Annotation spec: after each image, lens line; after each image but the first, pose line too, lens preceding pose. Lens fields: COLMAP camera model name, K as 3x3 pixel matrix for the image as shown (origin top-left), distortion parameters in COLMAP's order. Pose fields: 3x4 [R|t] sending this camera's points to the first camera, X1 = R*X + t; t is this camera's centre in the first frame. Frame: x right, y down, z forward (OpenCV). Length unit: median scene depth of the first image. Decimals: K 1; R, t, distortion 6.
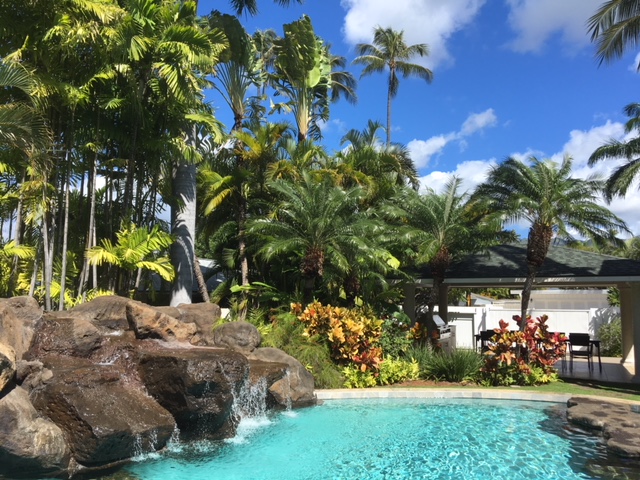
lens RADIAL K [[539.6, 0, 319.1], [0, 539.6, 236.7], [0, 0, 1]] dist [0.055278, -0.044082]
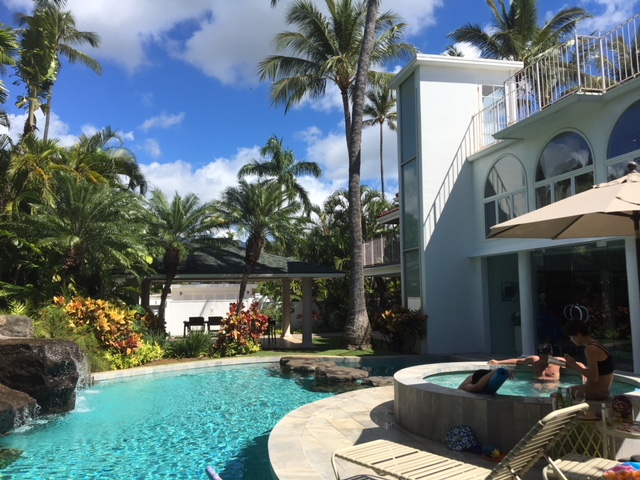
lens RADIAL K [[539.6, 0, 320.4], [0, 539.6, 240.2], [0, 0, 1]] dist [0.055278, -0.044082]
pose [[0.782585, 0.048125, 0.620681, -0.310914], [-0.057672, 0.998325, -0.004689, -0.012136], [-0.619867, -0.032126, 0.784049, -0.149756]]
